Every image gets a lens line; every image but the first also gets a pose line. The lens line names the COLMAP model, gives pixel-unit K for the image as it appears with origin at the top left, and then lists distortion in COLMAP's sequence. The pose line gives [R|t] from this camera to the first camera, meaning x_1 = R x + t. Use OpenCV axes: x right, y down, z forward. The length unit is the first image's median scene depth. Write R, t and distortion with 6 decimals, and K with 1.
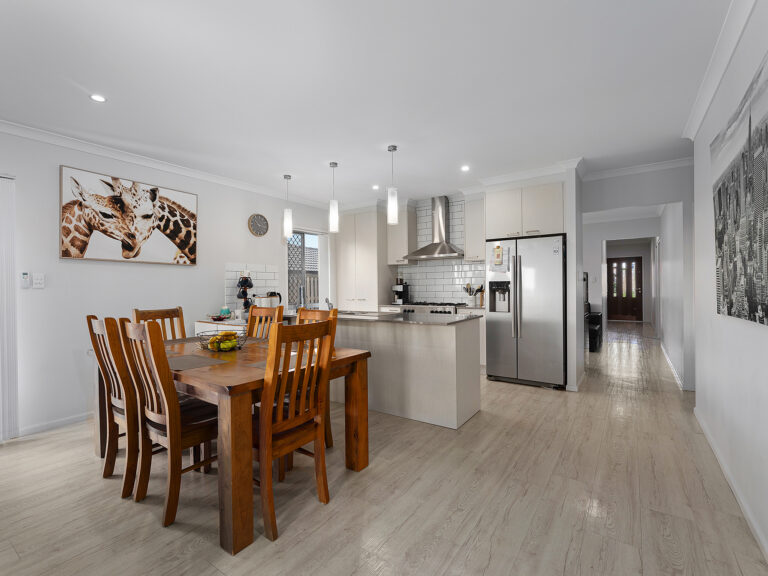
lens RADIAL K [[351.5, 0, 384.3], [0, 351.5, 289.3], [0, 0, 1]] dist [-0.000933, 0.000203]
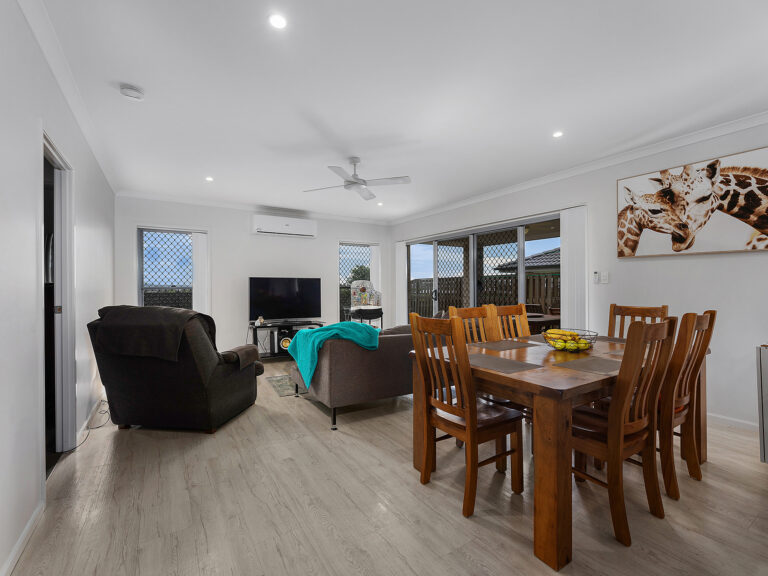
lens RADIAL K [[351.5, 0, 383.1], [0, 351.5, 285.9], [0, 0, 1]] dist [-0.000933, 0.000203]
pose [[-0.380005, 0.012897, -0.924895, 0.432554], [0.004641, 0.999917, 0.012037, -0.011544], [0.924973, 0.000281, -0.380033, 0.639438]]
